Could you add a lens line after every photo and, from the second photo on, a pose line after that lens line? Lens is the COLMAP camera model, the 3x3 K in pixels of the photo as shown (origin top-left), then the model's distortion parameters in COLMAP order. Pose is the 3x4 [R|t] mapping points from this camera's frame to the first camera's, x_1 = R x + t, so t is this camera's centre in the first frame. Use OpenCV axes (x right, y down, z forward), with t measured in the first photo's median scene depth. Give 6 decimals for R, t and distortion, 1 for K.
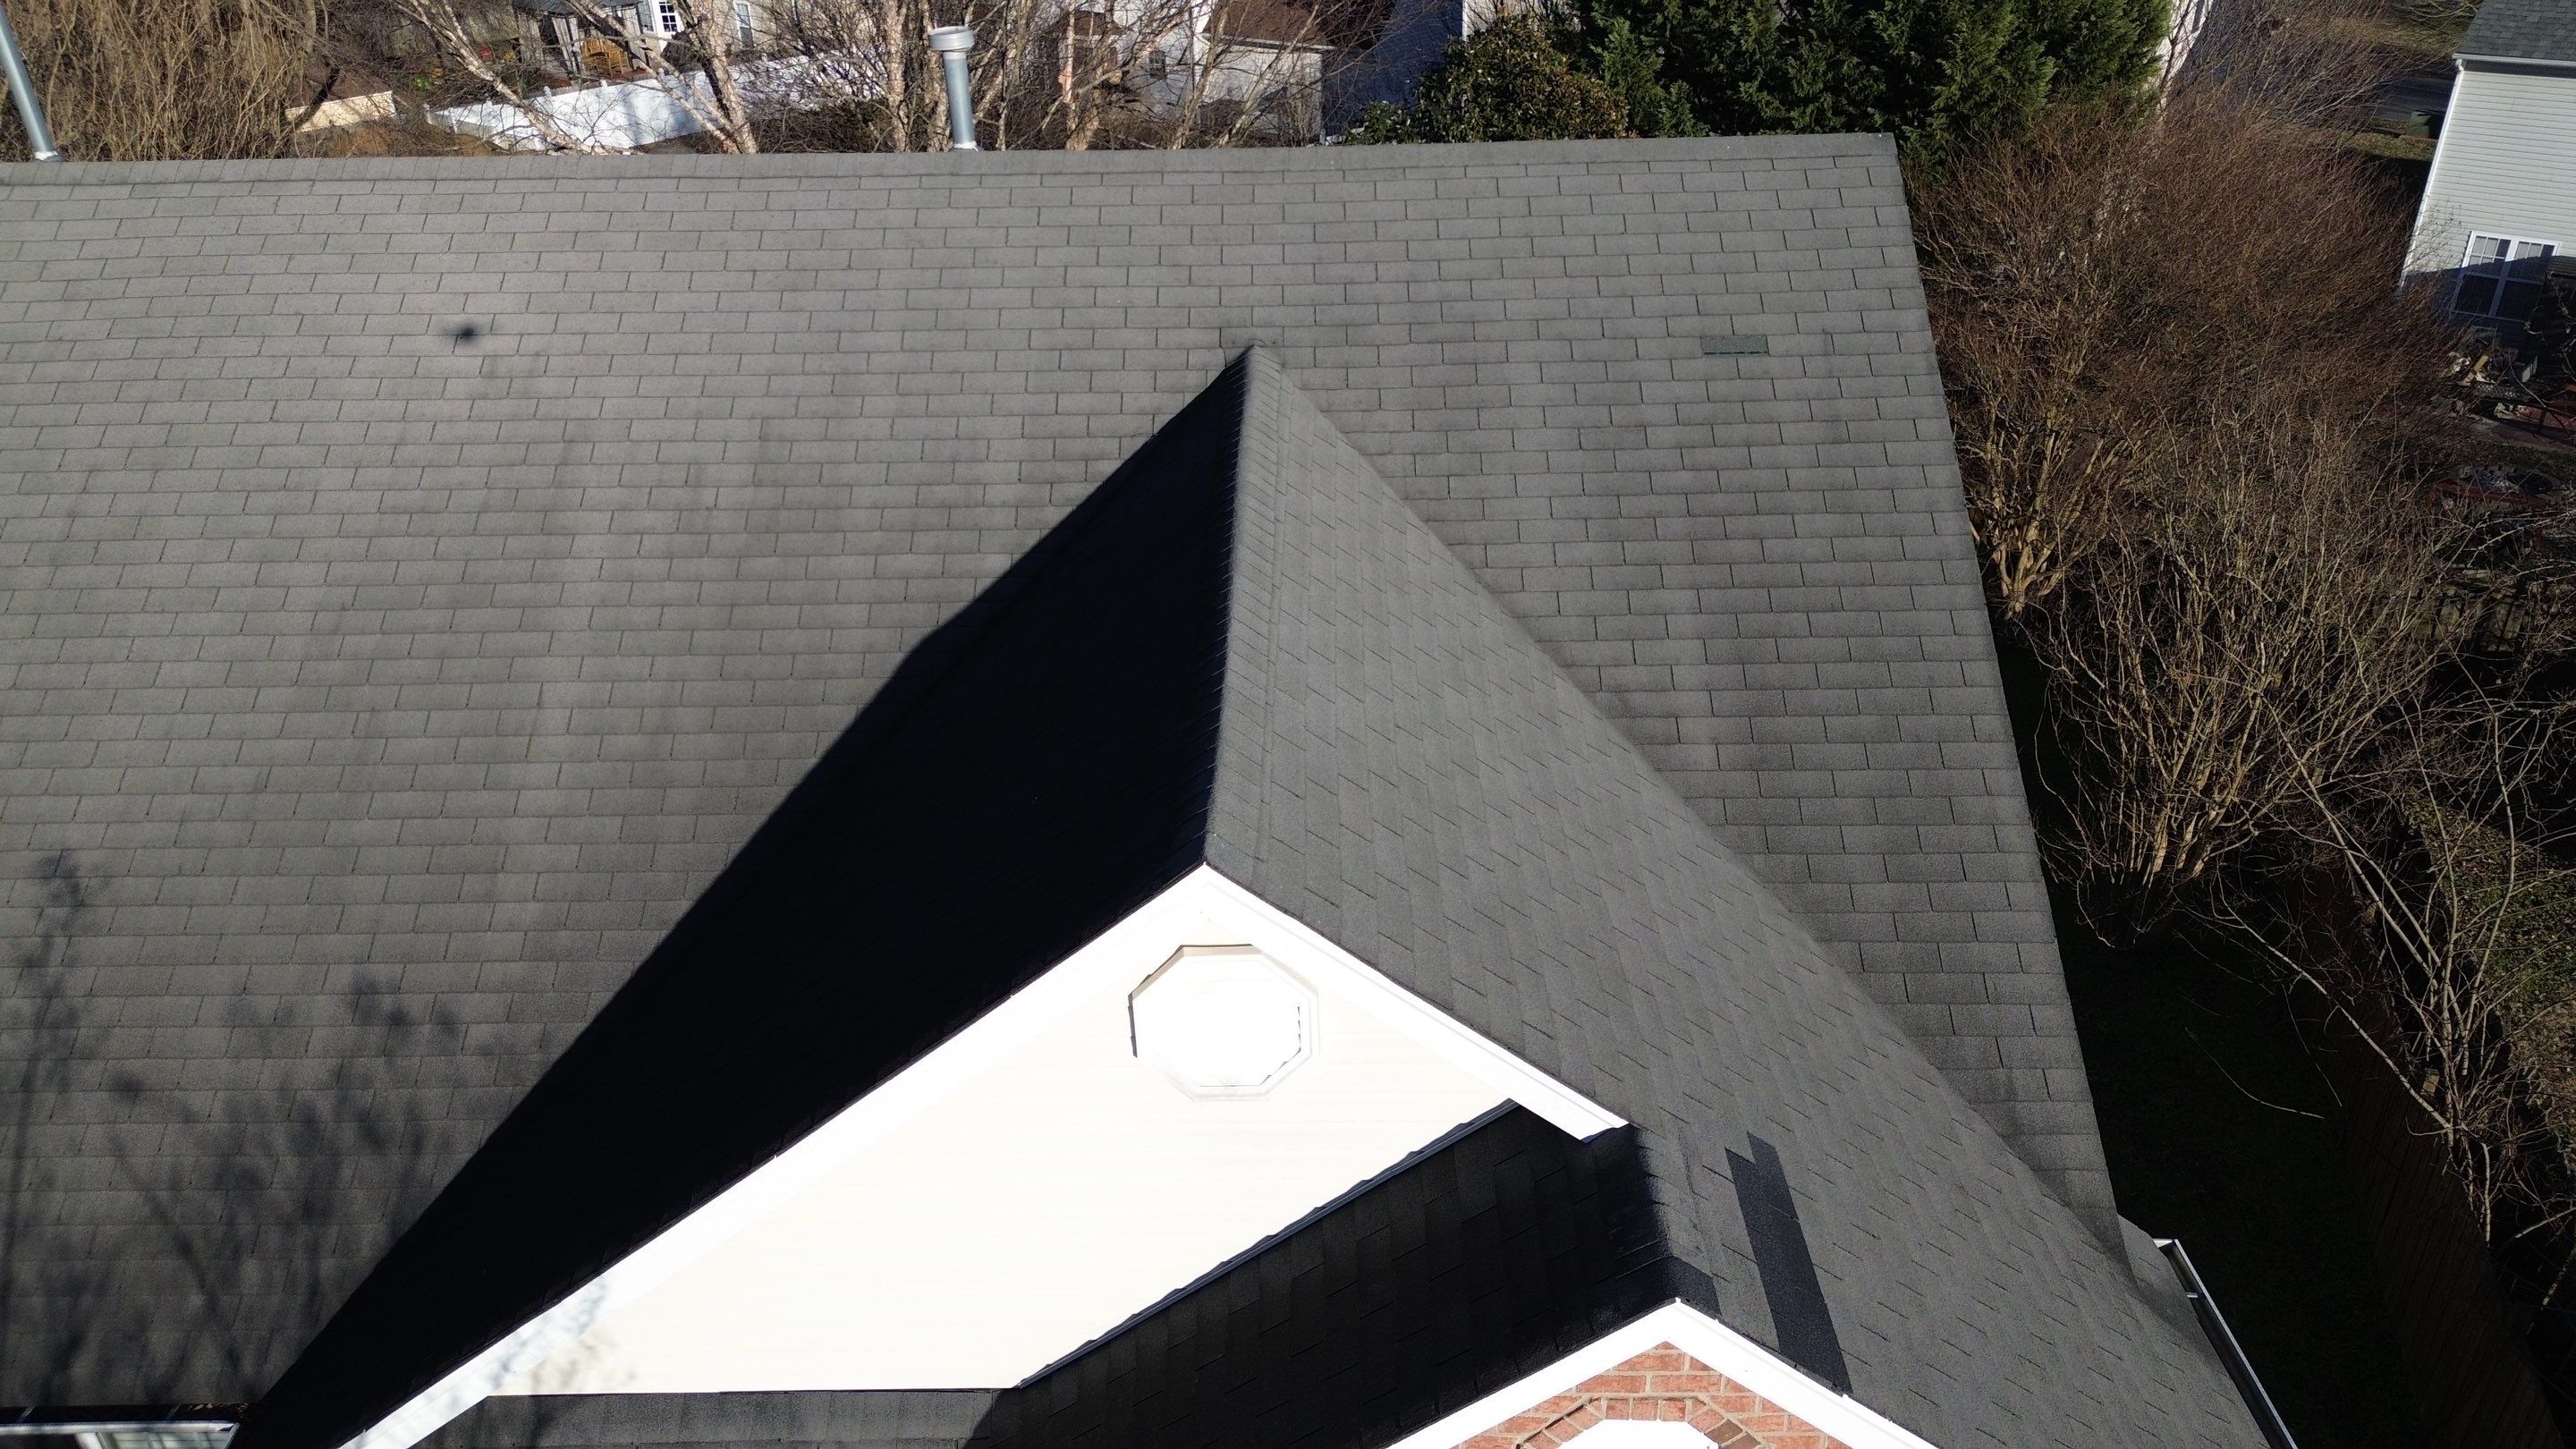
lens RADIAL K [[1834.2, 0, 1290.0], [0, 1834.2, 714.1], [0, 0, 1]] dist [0.052841, -0.050799]
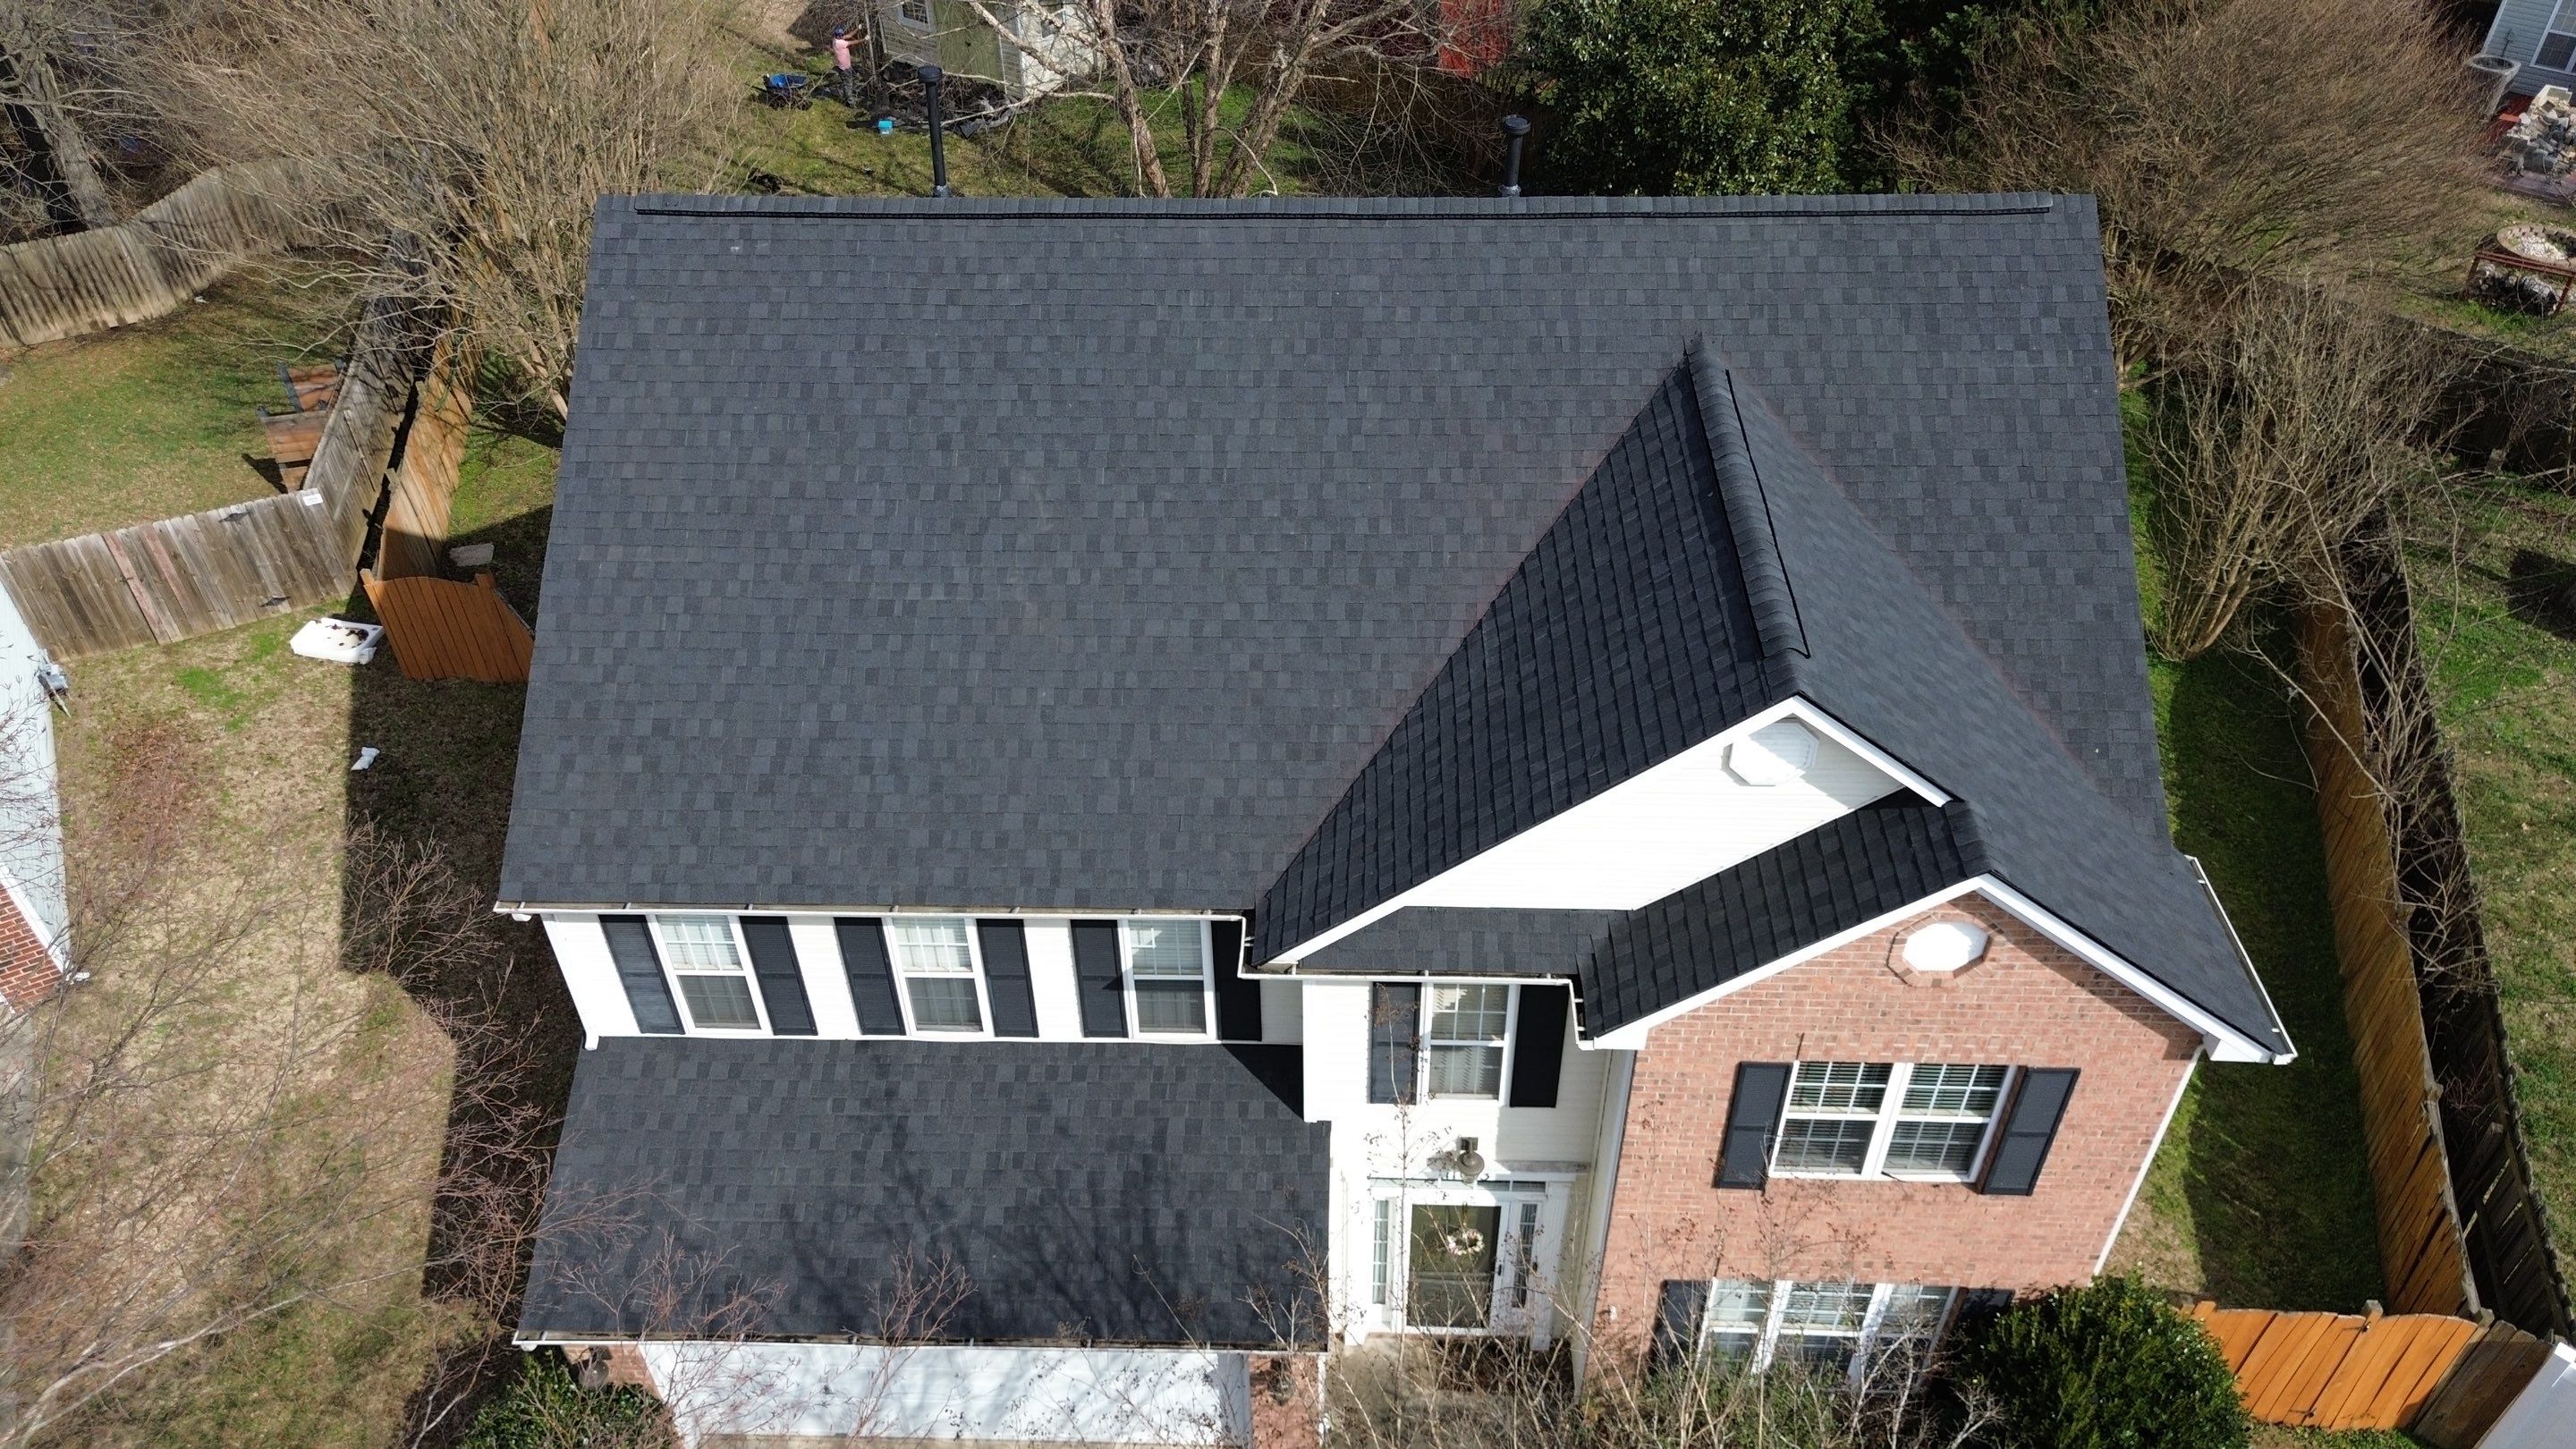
lens RADIAL K [[1834.2, 0, 1292.0], [0, 1834.2, 722.8], [0, 0, 1]] dist [0.052841, -0.050799]
pose [[0.999730, 0.019202, -0.013081, -0.386058], [-0.016160, 0.979176, 0.202367, -0.199862], [0.016694, -0.202101, 0.979222, -0.767362]]
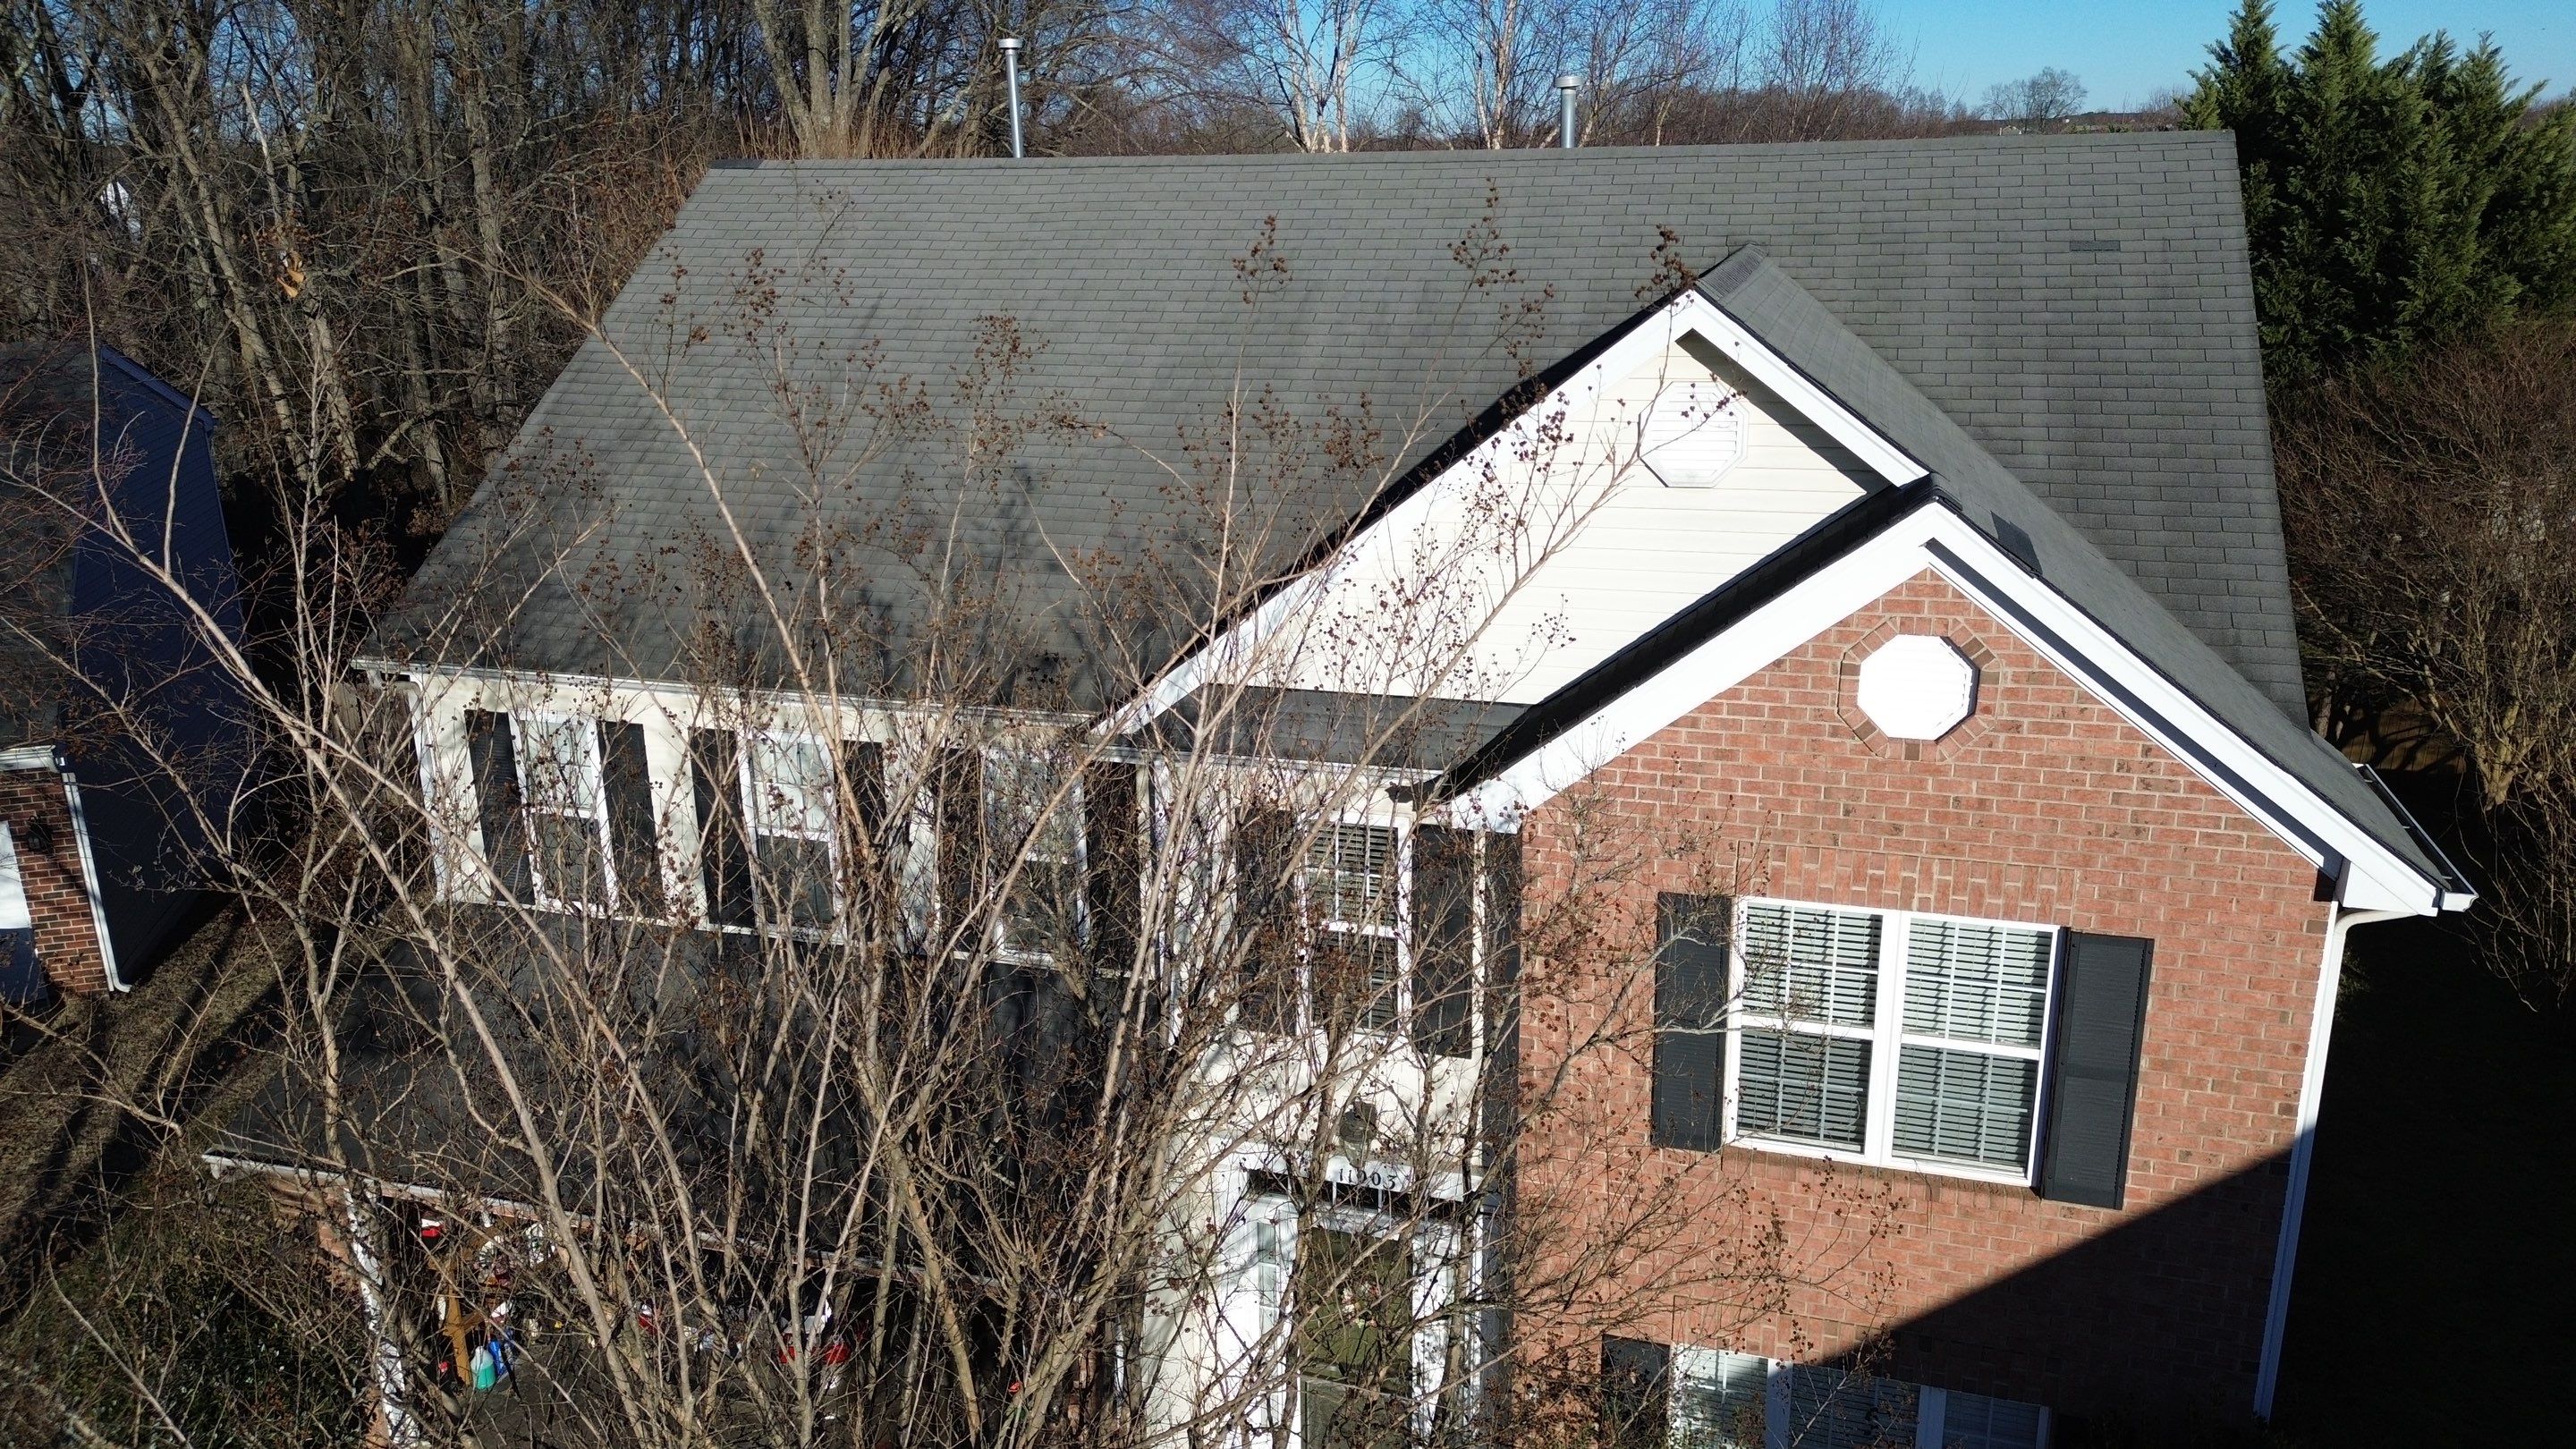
lens RADIAL K [[1834.2, 0, 1287.2], [0, 1834.2, 719.9], [0, 0, 1]] dist [0.052841, -0.050799]
pose [[0.959089, 0.084102, -0.270325, 0.060401], [-0.138370, 0.972290, -0.188428, 0.540579], [0.246987, 0.218124, 0.944150, -0.460669]]
